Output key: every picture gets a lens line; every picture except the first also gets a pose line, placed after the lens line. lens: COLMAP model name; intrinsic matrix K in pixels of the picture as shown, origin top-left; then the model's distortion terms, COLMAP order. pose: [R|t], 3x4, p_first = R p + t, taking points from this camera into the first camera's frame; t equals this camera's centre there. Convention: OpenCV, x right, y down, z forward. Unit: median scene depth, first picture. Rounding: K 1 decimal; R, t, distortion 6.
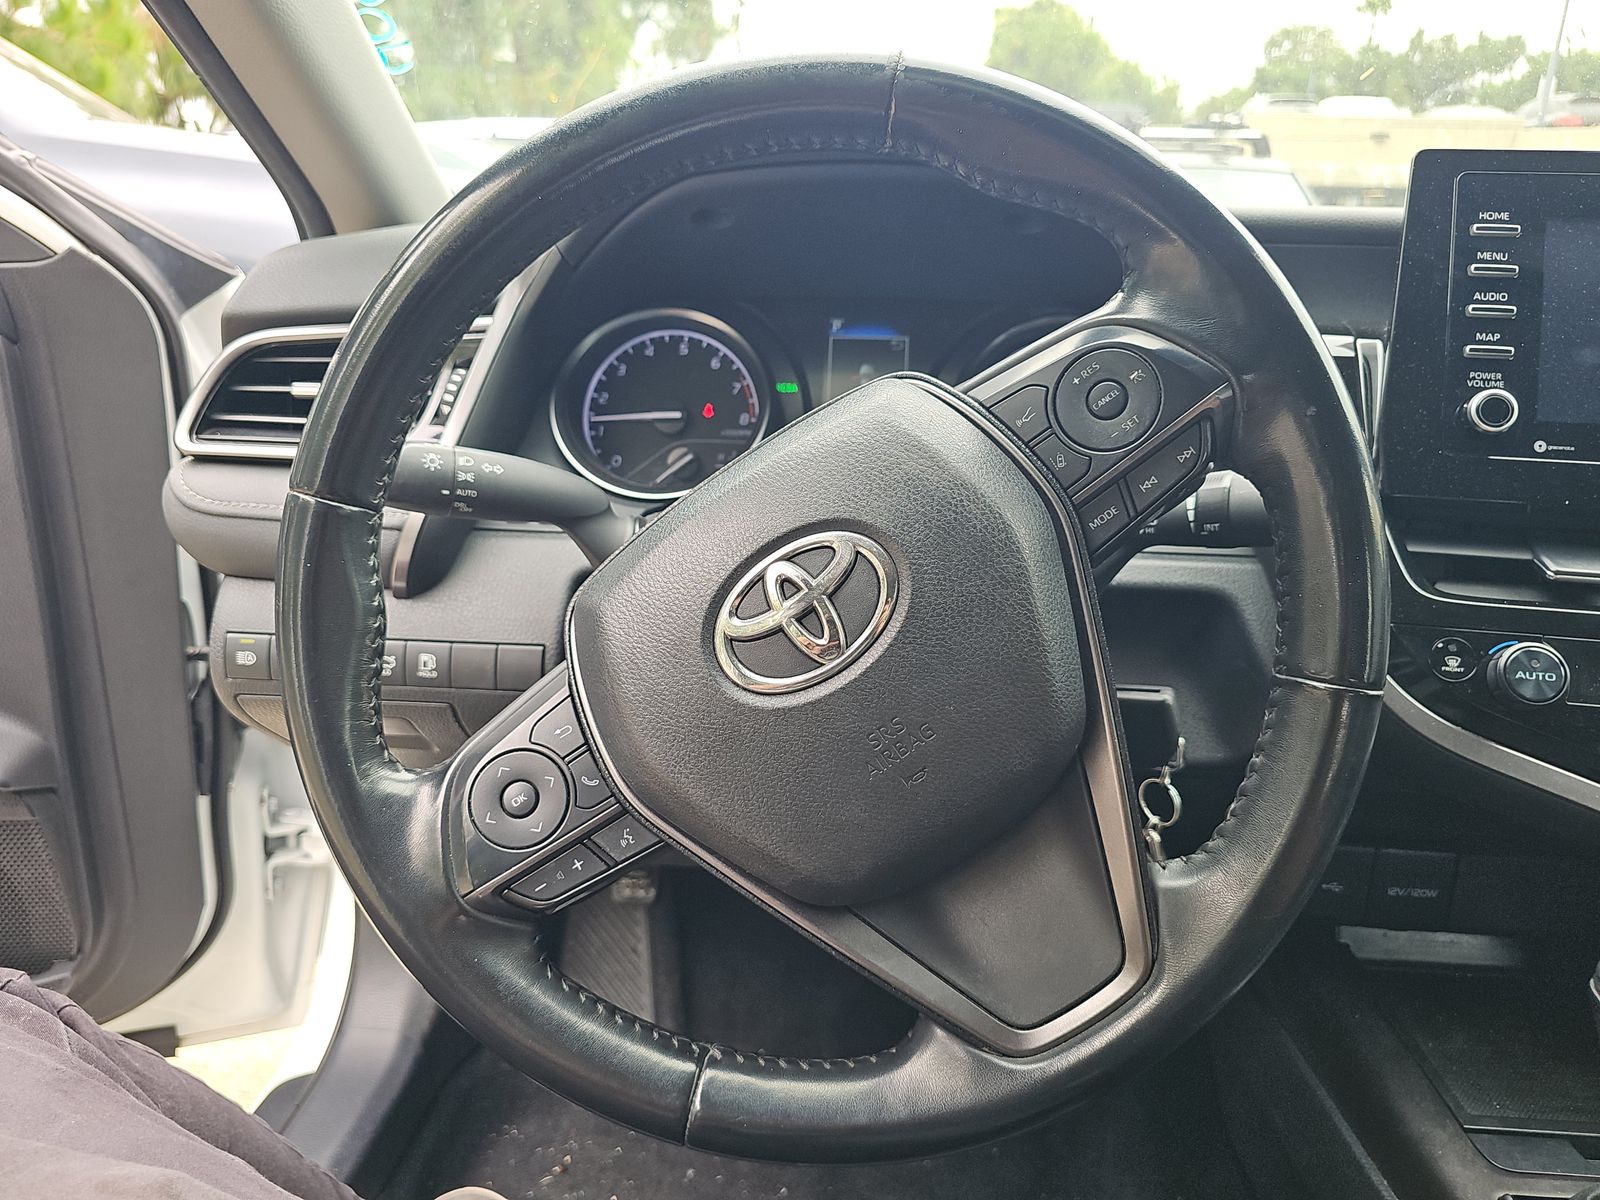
lens RADIAL K [[1030.7, 0, 802.5], [0, 1030.7, 603.9], [0, 0, 1]] dist [0.002330, -0.018341]
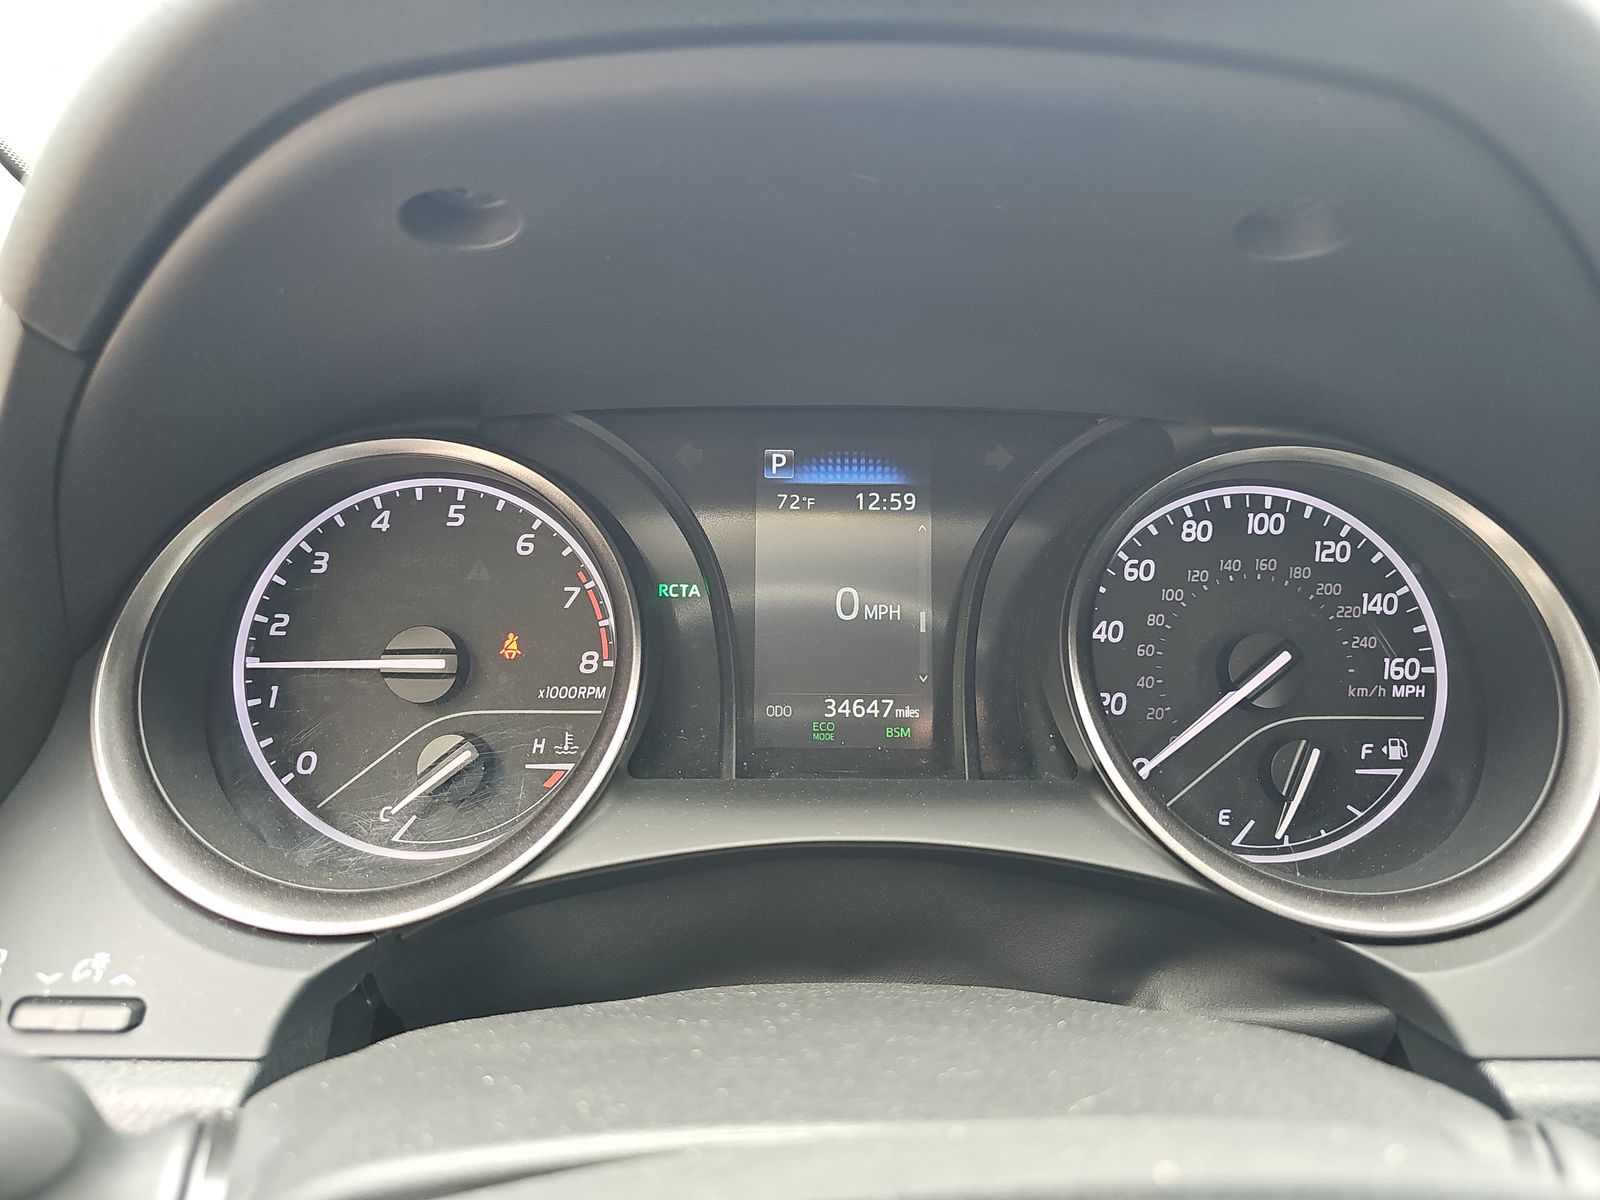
lens RADIAL K [[1030.7, 0, 804.7], [0, 1030.7, 598.5], [0, 0, 1]] dist [0.002330, -0.018341]
pose [[0.994388, -0.030113, 0.101416, -0.006515], [0.037033, 0.997062, -0.067053, -0.201643], [-0.099099, 0.070432, 0.992582, 0.608398]]
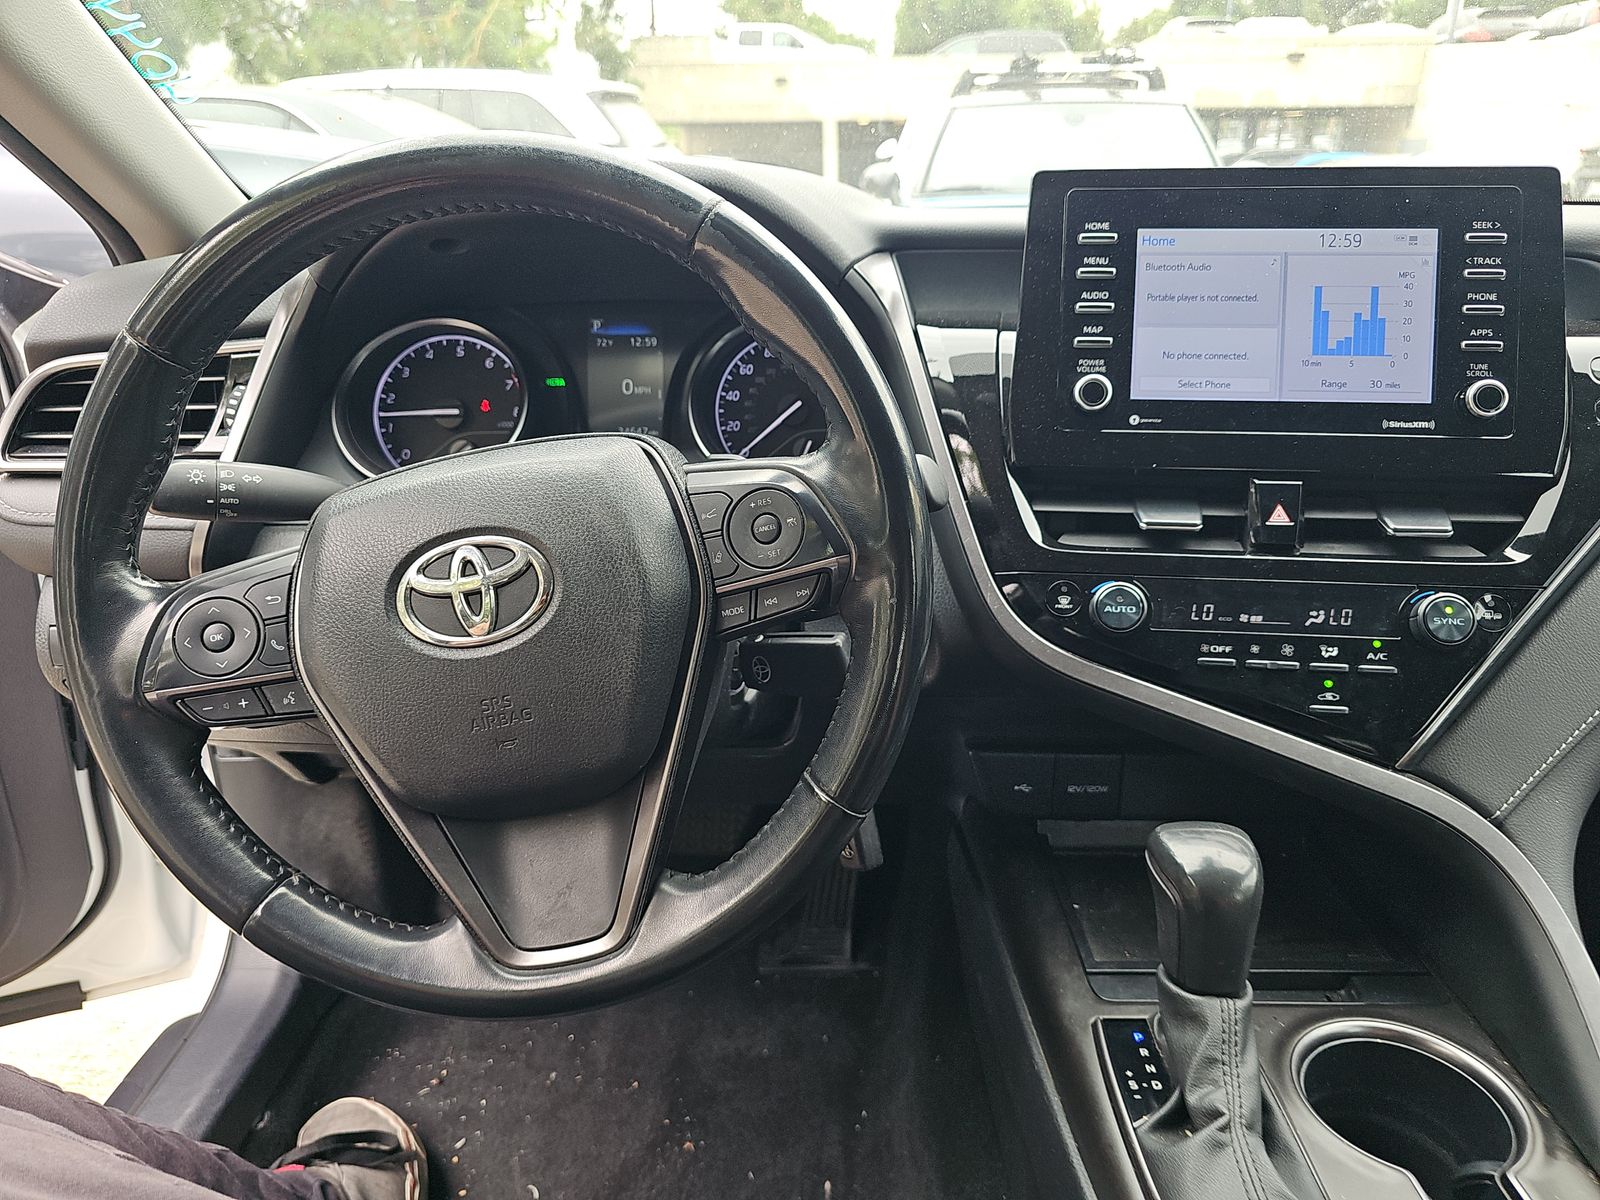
lens RADIAL K [[1030.7, 0, 805.3], [0, 1030.7, 603.2], [0, 0, 1]] dist [0.002330, -0.018341]
pose [[0.997486, -0.051139, 0.049059, 0.224376], [0.048425, 0.997311, 0.054998, -0.019664], [-0.051740, -0.052484, 0.997281, -0.182336]]
